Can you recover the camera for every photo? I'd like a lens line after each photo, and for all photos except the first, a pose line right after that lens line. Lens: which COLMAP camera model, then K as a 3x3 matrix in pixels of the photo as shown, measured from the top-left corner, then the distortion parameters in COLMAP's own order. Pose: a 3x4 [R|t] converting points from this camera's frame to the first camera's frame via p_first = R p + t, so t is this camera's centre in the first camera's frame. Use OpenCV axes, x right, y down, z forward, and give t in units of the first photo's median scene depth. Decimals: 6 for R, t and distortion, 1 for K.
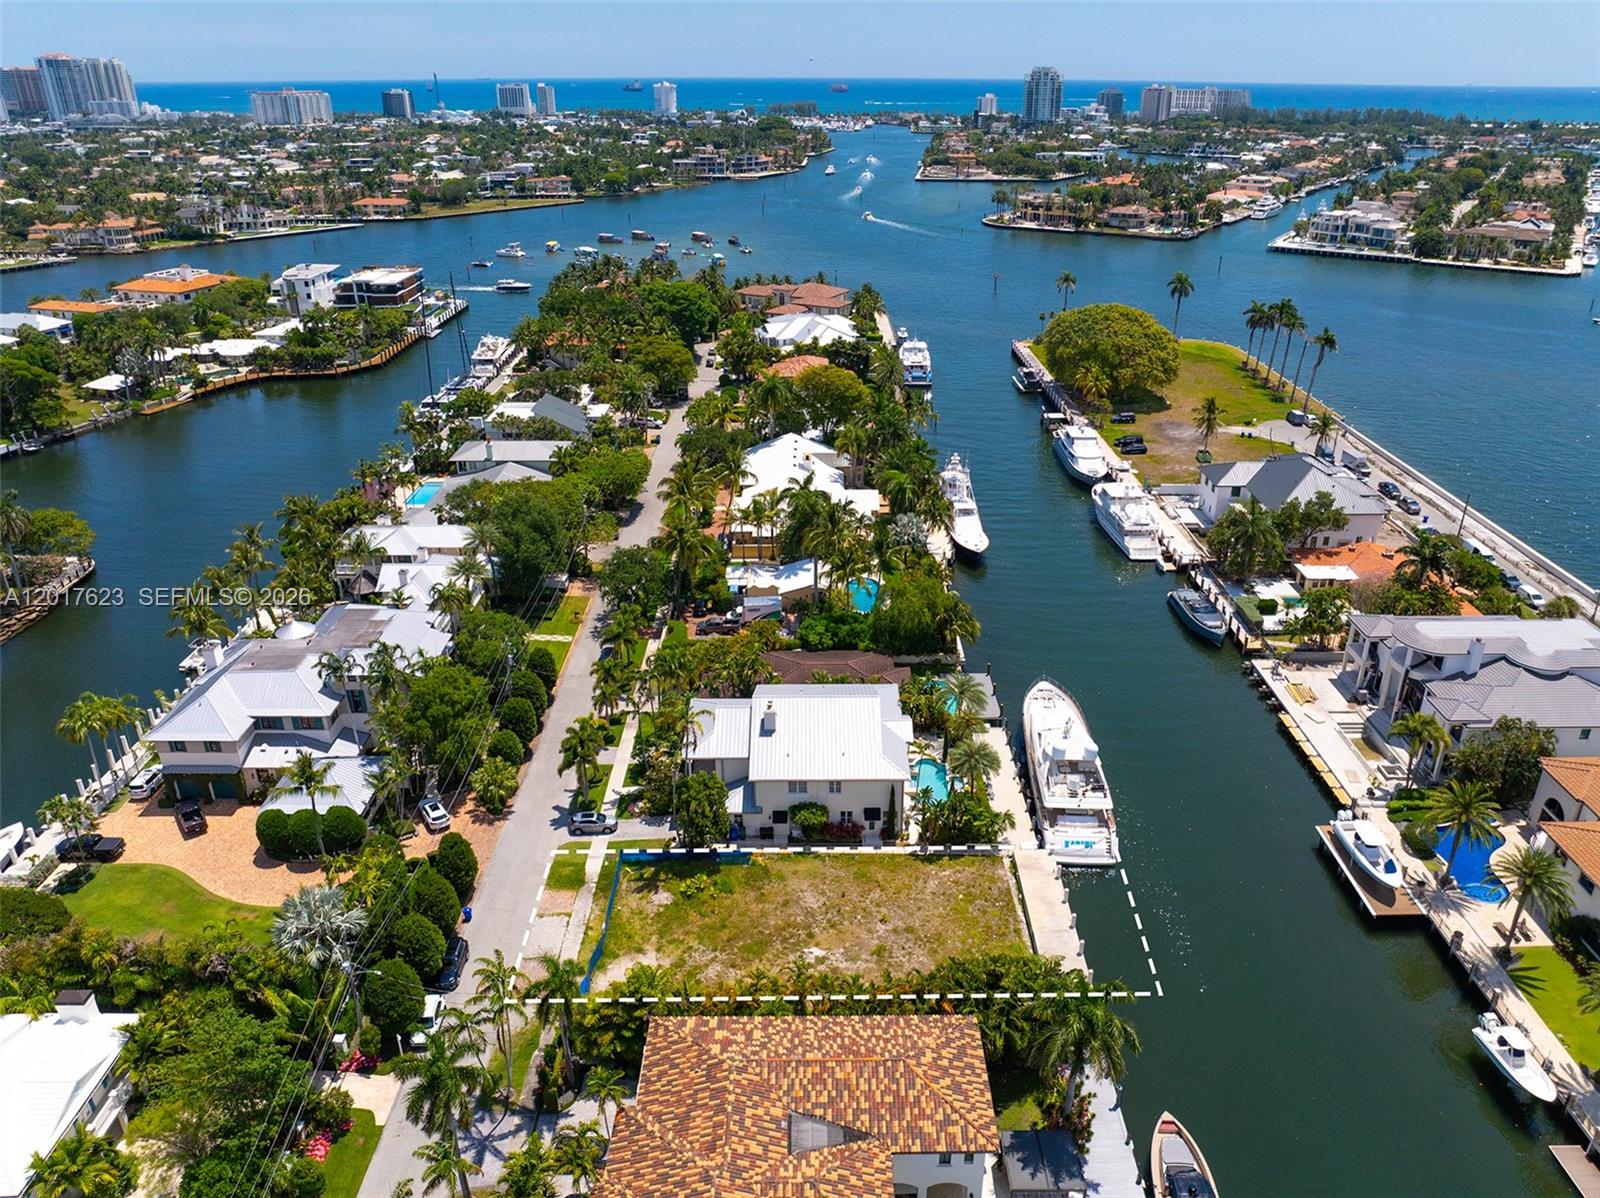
lens RADIAL K [[1133.9, 0, 828.2], [0, 1133.9, 597.2], [0, 0, 1]] dist [-0.058844, 0.028159]
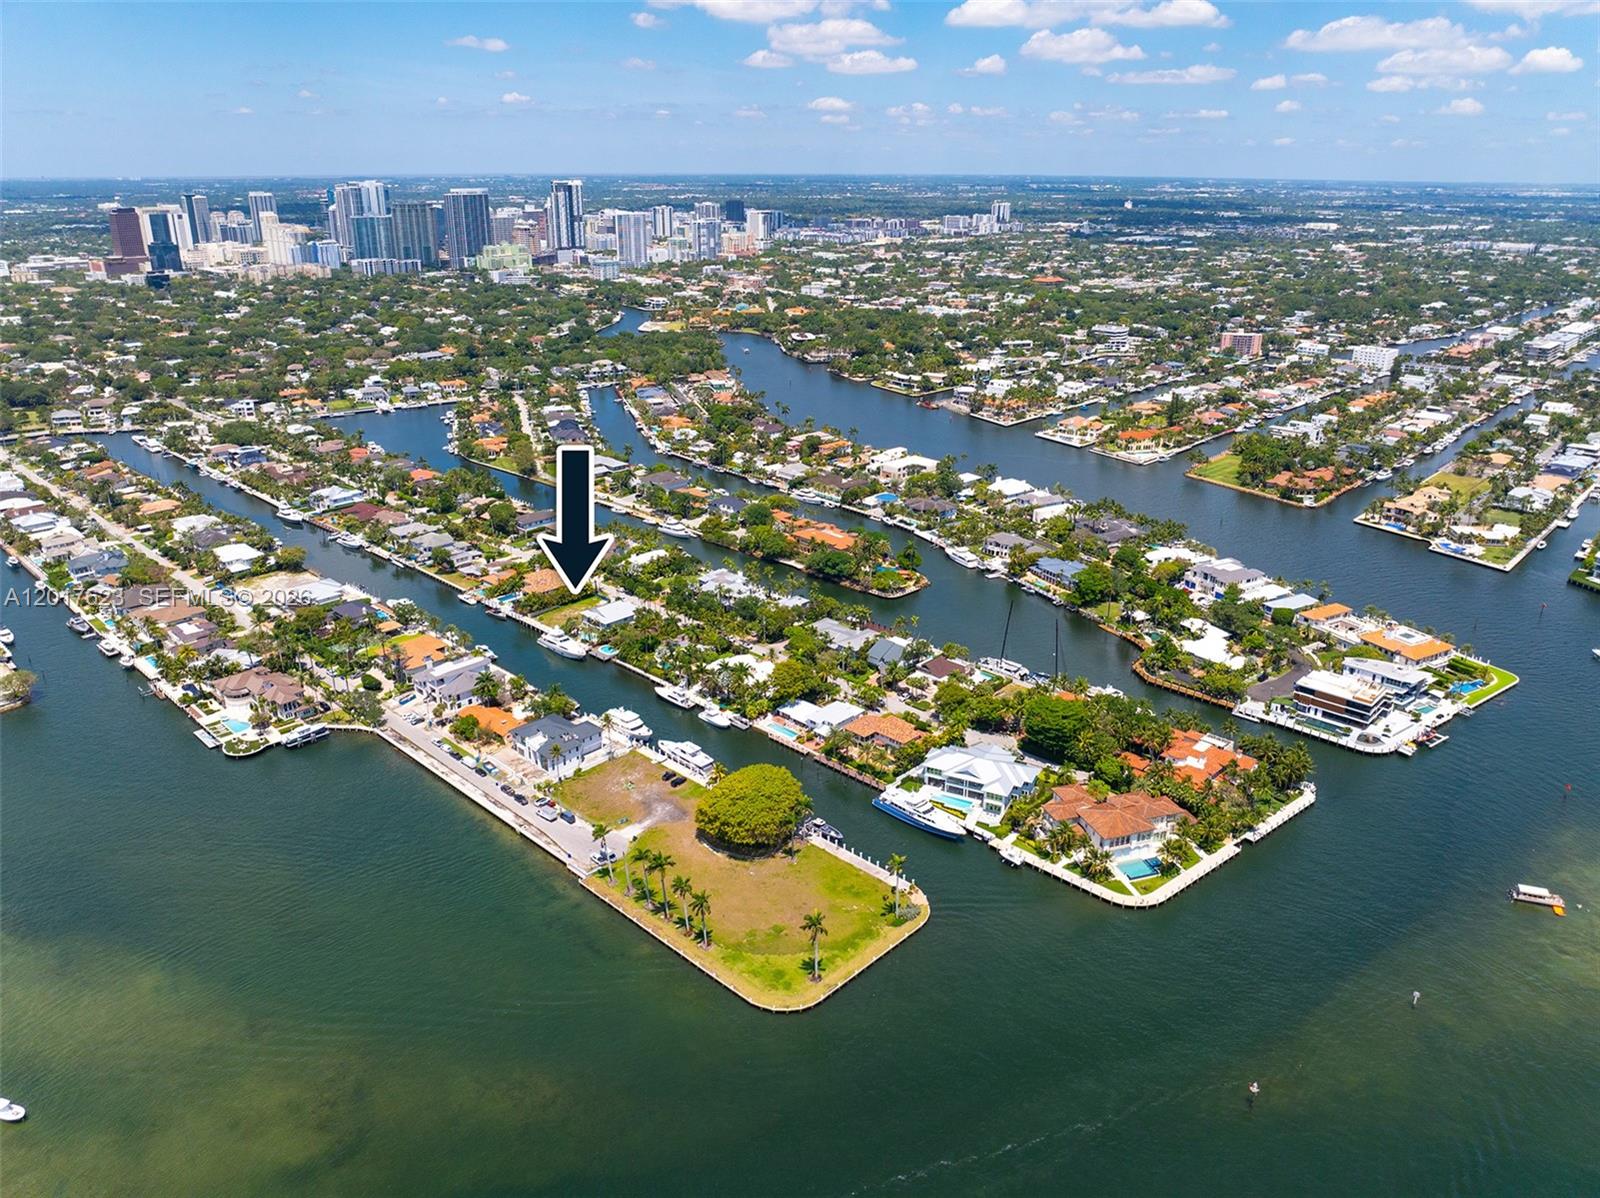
lens RADIAL K [[1128.5, 0, 808.4], [0, 1128.5, 593.6], [0, 0, 1]] dist [-0.053454, 0.028449]
pose [[-0.698744, 0.249904, -0.670302, 1.594173], [-0.307612, 0.740986, 0.596921, -1.877562], [0.645857, 0.623289, -0.440886, 2.321091]]
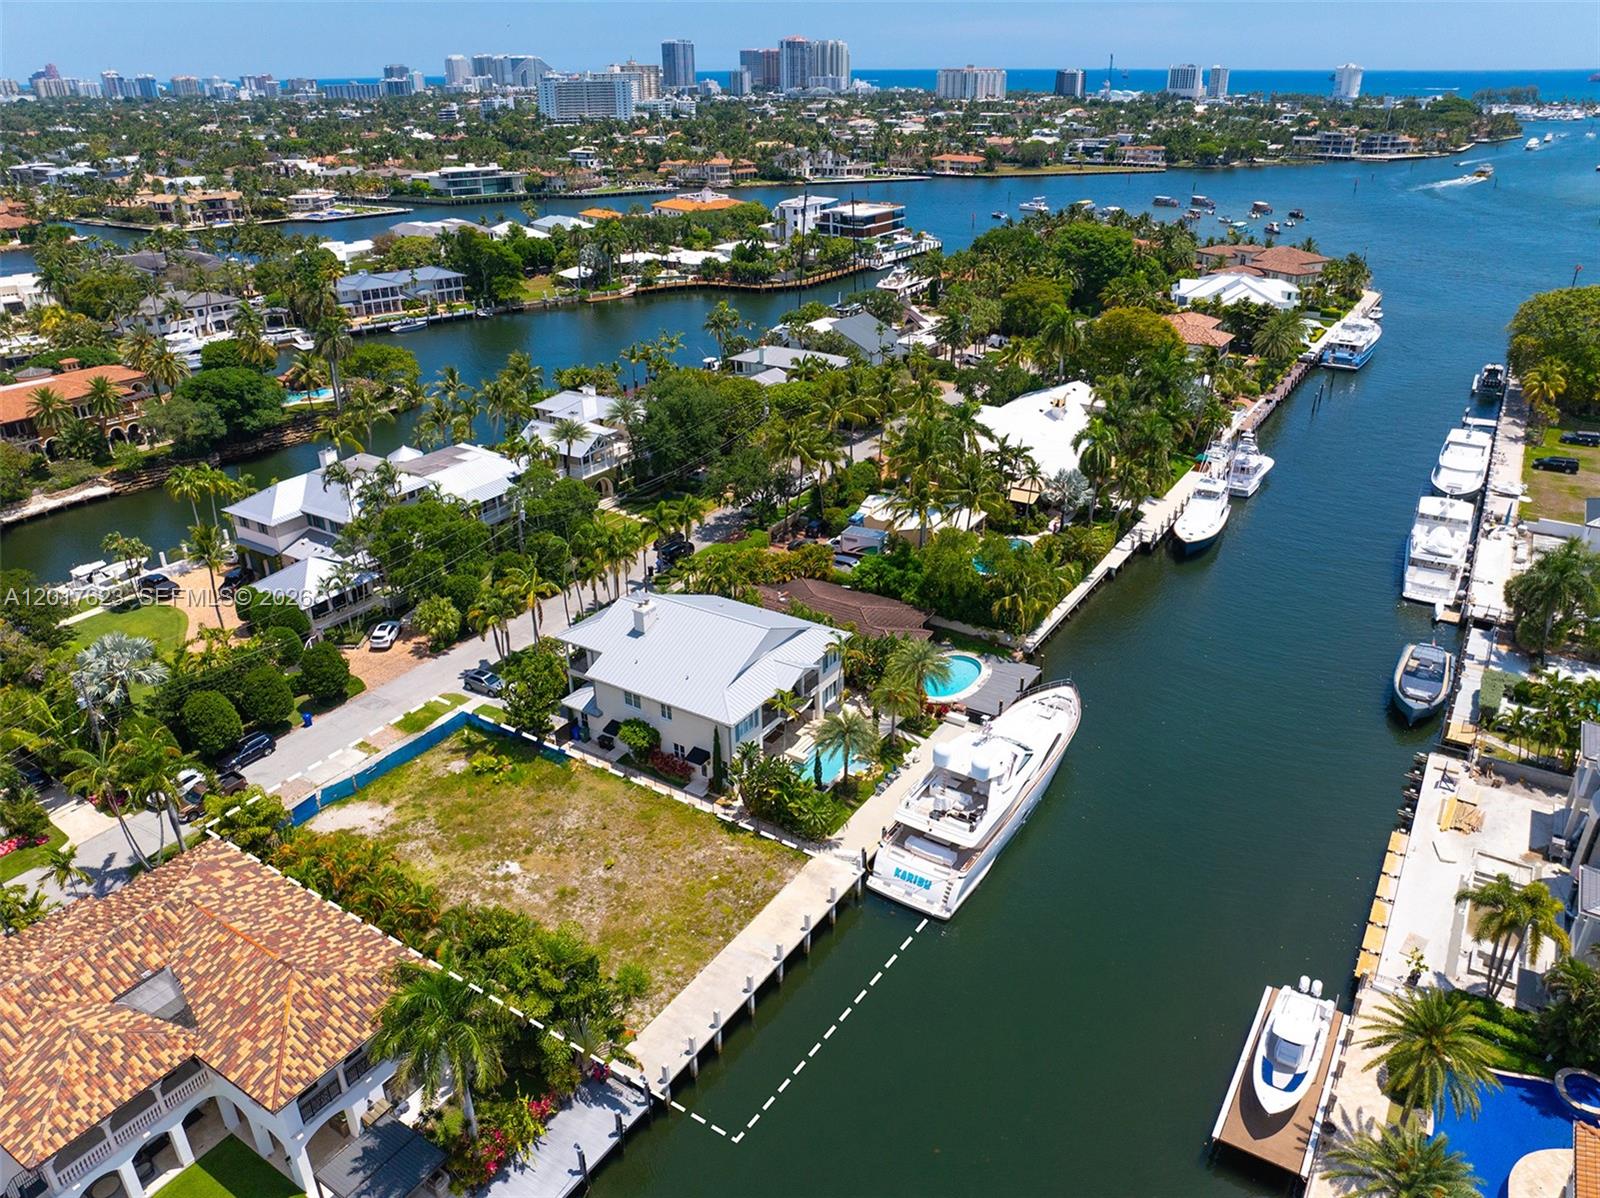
lens RADIAL K [[1128.5, 0, 808.4], [0, 1128.5, 593.6], [0, 0, 1]] dist [-0.053454, 0.028449]
pose [[0.836970, 0.223390, -0.499577, 0.335420], [-0.220502, 0.973169, 0.065741, 0.001670], [0.500859, 0.055134, 0.863771, 0.213344]]
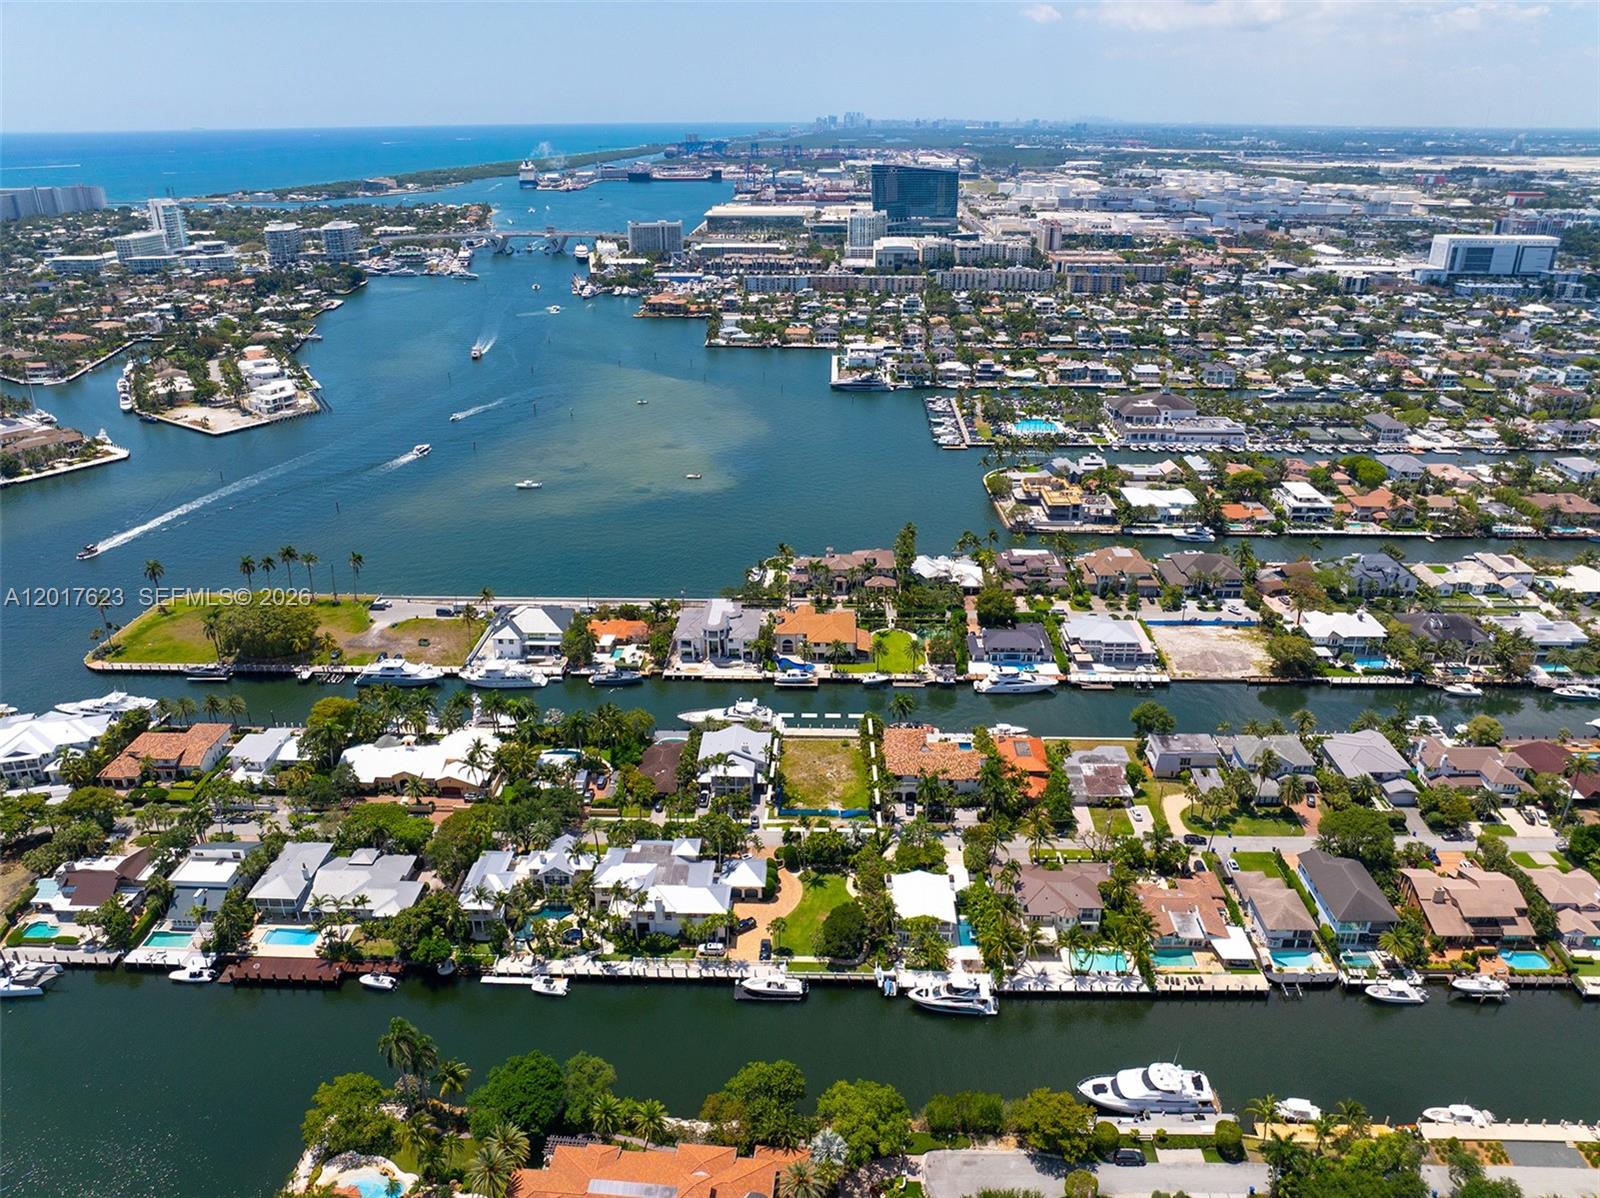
lens RADIAL K [[1128.5, 0, 808.4], [0, 1128.5, 593.6], [0, 0, 1]] dist [-0.053454, 0.028449]
pose [[0.040363, -0.394293, 0.918098, -1.583492], [0.424170, 0.838704, 0.341548, -0.704738], [-0.904682, 0.375644, 0.201100, 0.147083]]
